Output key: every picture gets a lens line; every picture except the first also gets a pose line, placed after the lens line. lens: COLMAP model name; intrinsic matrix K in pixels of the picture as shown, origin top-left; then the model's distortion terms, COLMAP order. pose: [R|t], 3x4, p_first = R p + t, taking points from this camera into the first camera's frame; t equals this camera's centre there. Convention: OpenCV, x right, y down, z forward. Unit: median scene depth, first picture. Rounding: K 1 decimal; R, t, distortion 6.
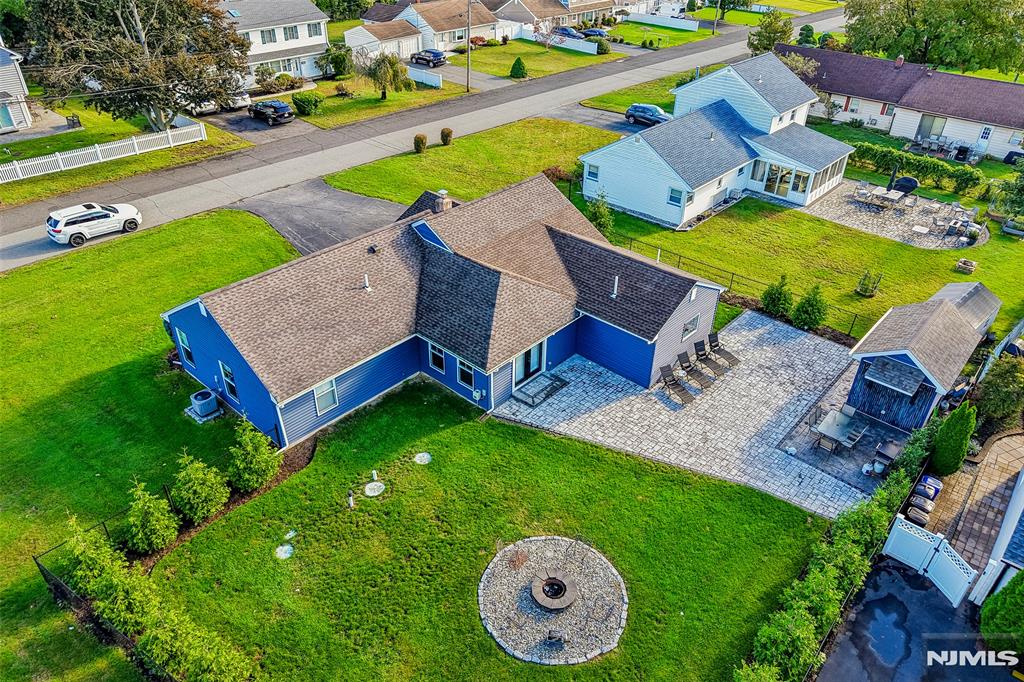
lens RADIAL K [[706.7, 0, 512.6], [0, 706.7, 340.6], [0, 0, 1]] dist [0.021148, -0.022016]
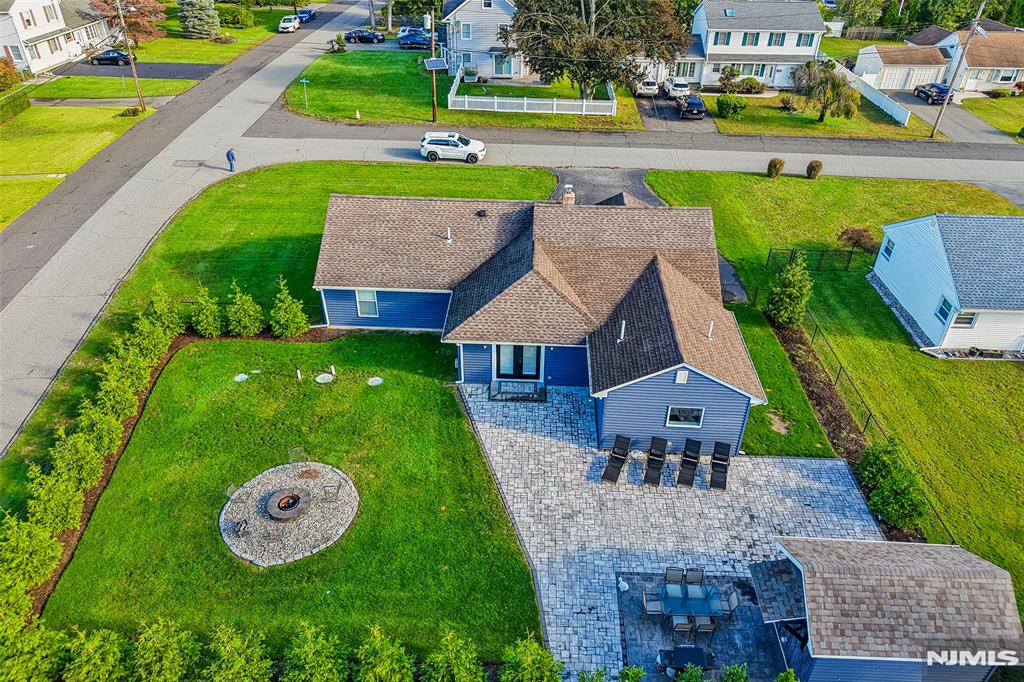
lens RADIAL K [[706.7, 0, 512.0], [0, 706.7, 340.4], [0, 0, 1]] dist [0.021148, -0.022016]
pose [[0.635657, 0.419482, -0.648055, 0.419168], [-0.424478, 0.891108, 0.160452, -0.098459], [0.644794, 0.173093, 0.744500, 0.158128]]
